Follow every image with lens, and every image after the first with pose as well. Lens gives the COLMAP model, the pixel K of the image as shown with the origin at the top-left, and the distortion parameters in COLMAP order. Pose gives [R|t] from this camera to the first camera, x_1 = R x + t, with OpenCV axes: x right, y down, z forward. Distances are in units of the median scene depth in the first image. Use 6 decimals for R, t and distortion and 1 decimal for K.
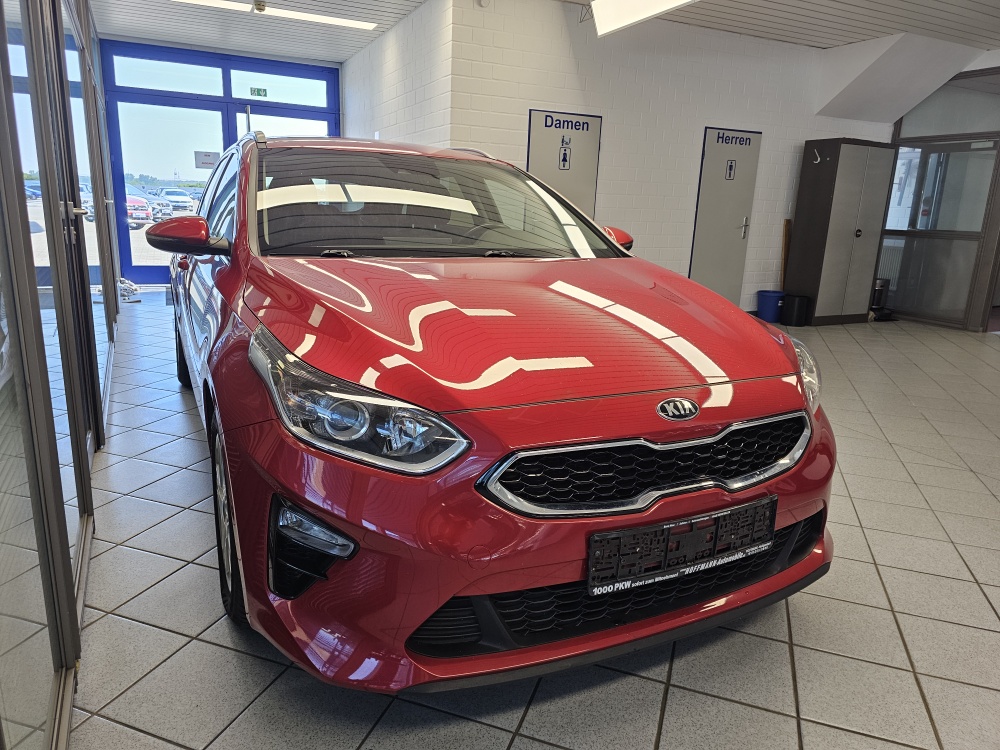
lens RADIAL K [[687.4, 0, 495.3], [0, 687.4, 376.5], [0, 0, 1]] dist [0.015428, -0.031033]
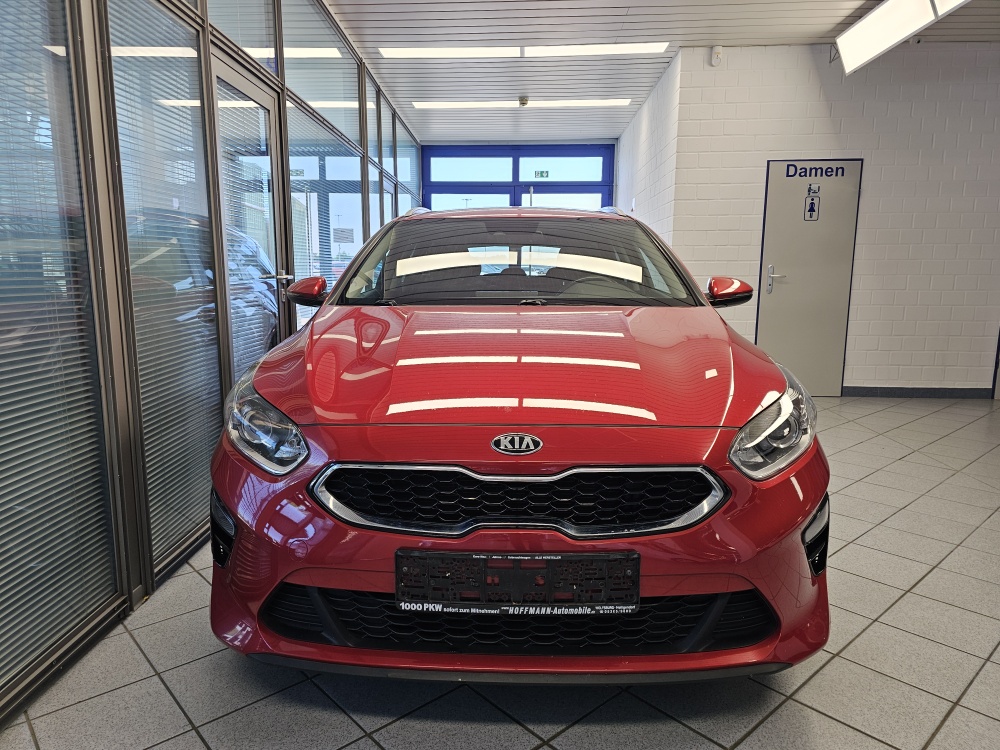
lens RADIAL K [[677.4, 0, 481.3], [0, 677.4, 375.8], [0, 0, 1]] dist [0.033164, -0.034202]
pose [[0.870643, 0.038018, -0.490443, 0.173974], [-0.084225, 0.993807, -0.072481, 0.006167], [0.484651, 0.104413, 0.868454, 0.026692]]
